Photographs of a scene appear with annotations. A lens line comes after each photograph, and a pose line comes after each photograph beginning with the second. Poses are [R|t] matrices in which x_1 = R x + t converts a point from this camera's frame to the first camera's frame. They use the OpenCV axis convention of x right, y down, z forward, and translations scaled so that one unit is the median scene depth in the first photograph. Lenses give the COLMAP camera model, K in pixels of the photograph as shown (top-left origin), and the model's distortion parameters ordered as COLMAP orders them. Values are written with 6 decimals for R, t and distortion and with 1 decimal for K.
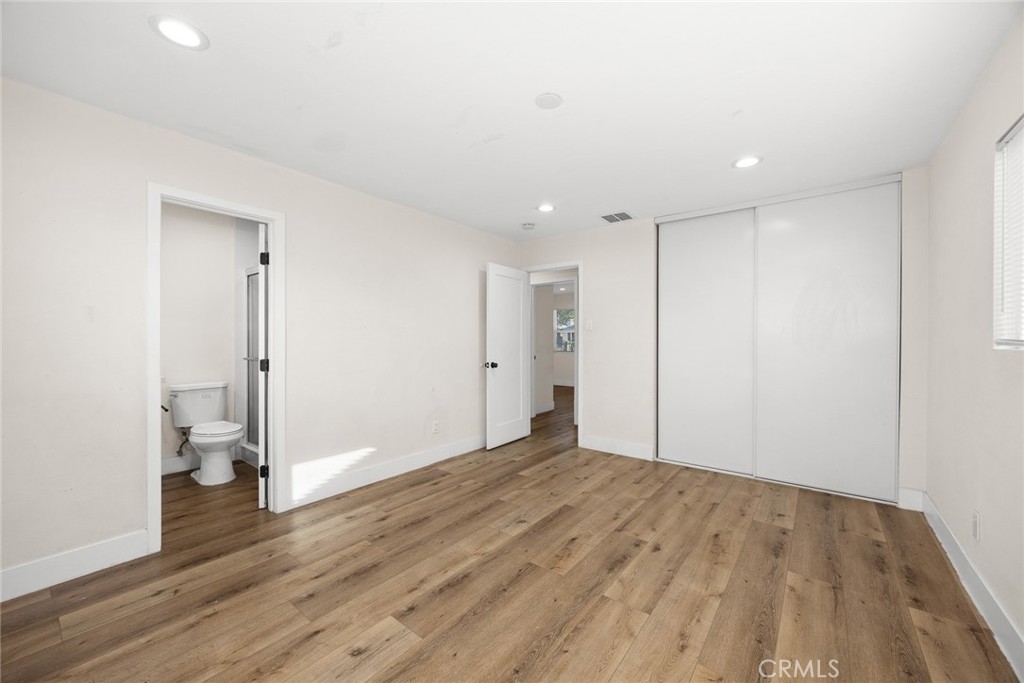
lens RADIAL K [[396.9, 0, 516.6], [0, 396.9, 344.9], [0, 0, 1]] dist [0.001131, 0.000175]
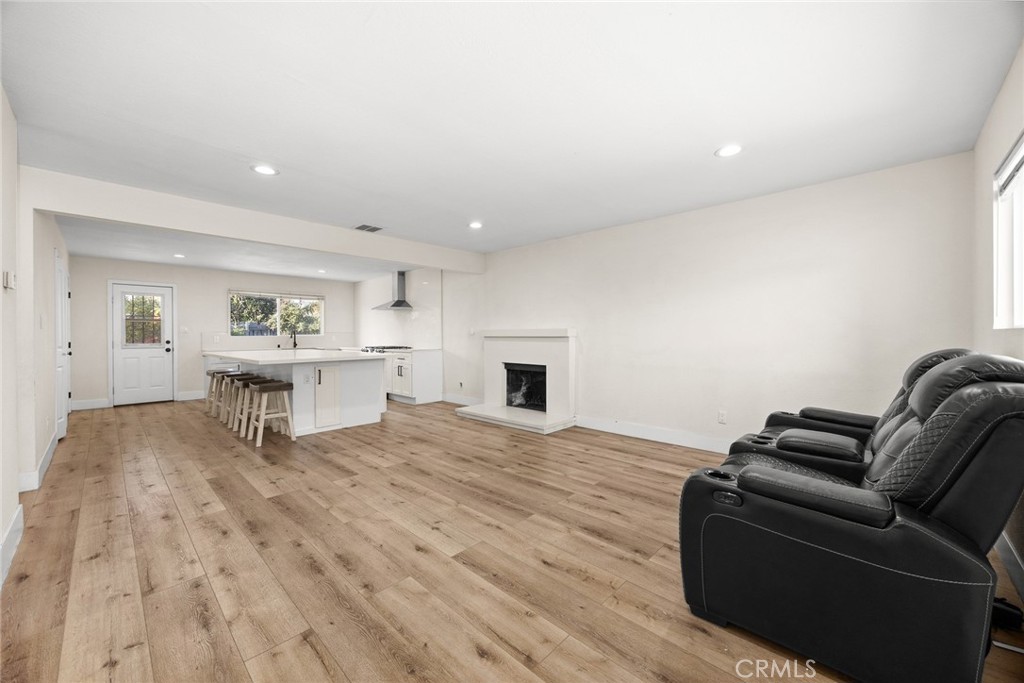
lens RADIAL K [[396.9, 0, 511.8], [0, 396.9, 335.5], [0, 0, 1]] dist [0.001131, 0.000175]
pose [[0.114349, -0.002883, 0.993436, -0.694062], [0.006729, 0.999975, 0.002128, 0.017961], [-0.993418, 0.006441, 0.114366, 0.497796]]
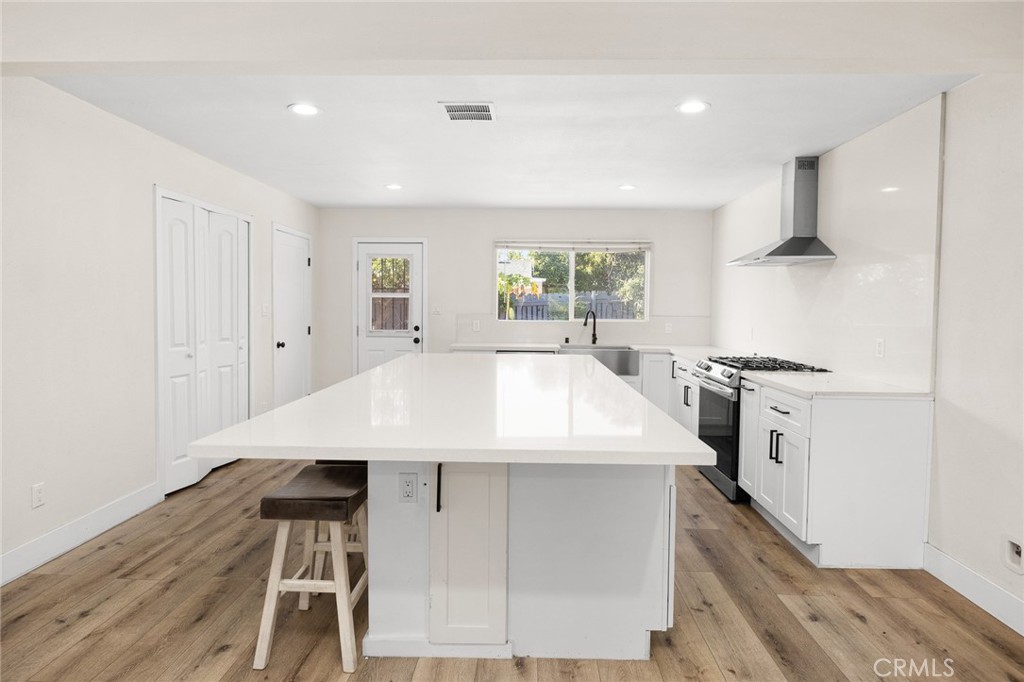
lens RADIAL K [[563.7, 0, 510.7], [0, 563.7, 330.9], [0, 0, 1]] dist [-0.005867, 0.001346]
pose [[0.814386, -0.022035, 0.579906, 0.715296], [-0.007093, 0.998826, 0.047914, -0.063993], [-0.580281, -0.043134, 0.813273, 0.891941]]
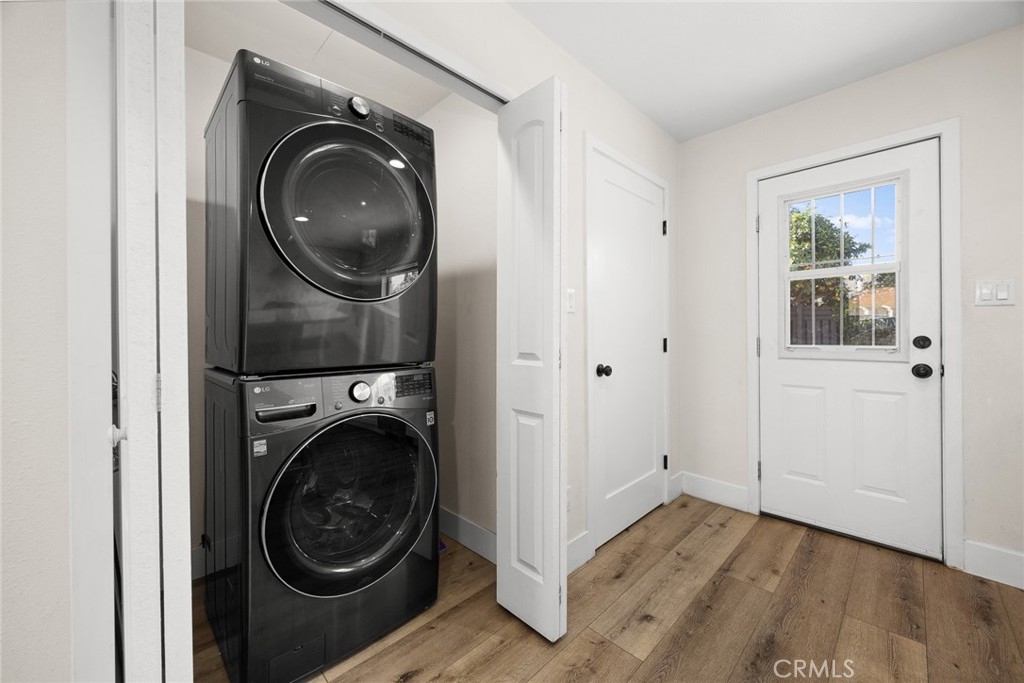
lens RADIAL K [[396.9, 0, 504.8], [0, 396.9, 332.1], [0, 0, 1]] dist [0.001131, 0.000175]
pose [[0.989523, -0.012635, -0.143821, 1.190910], [0.012982, 0.999915, 0.001470, 0.023110], [0.143790, -0.003321, 0.989603, 2.418386]]
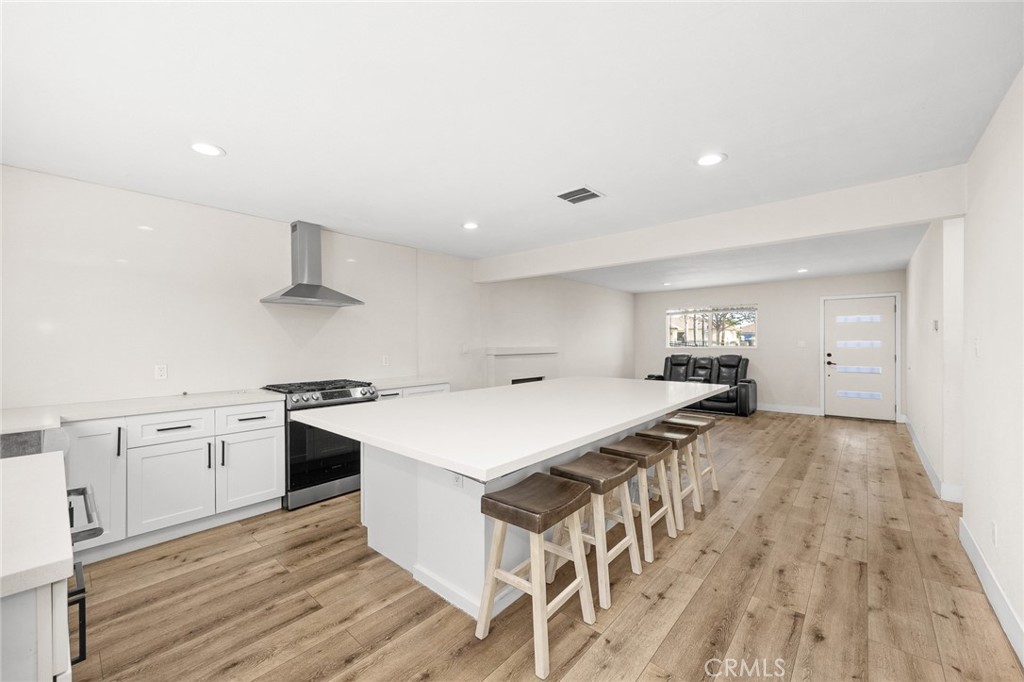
lens RADIAL K [[396.9, 0, 512.0], [0, 396.9, 339.0], [0, 0, 1]] dist [0.001131, 0.000175]
pose [[-0.997345, 0.002004, 0.072788, 1.509596], [0.001603, 0.999983, -0.005573, -0.053169], [-0.072798, -0.005442, -0.997332, 3.283697]]
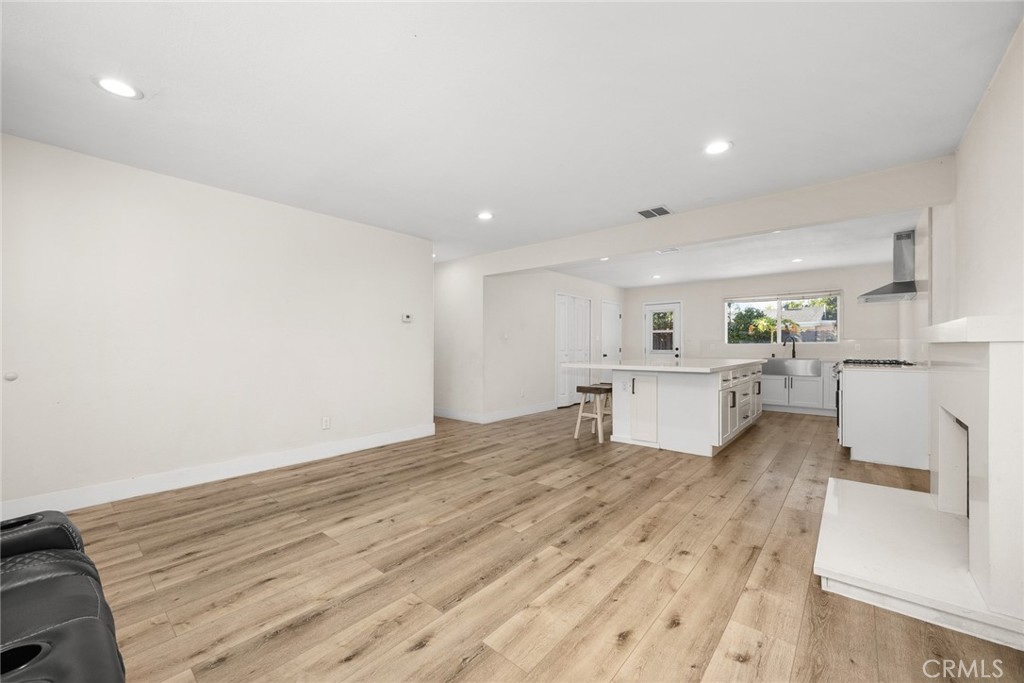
lens RADIAL K [[396.9, 0, 506.4], [0, 396.9, 347.4], [0, 0, 1]] dist [0.001131, 0.000175]
pose [[0.997728, -0.003041, -0.067303, 0.653178], [0.003047, 0.999995, -0.000007, 0.035735], [0.067303, -0.000198, 0.997733, -0.222917]]
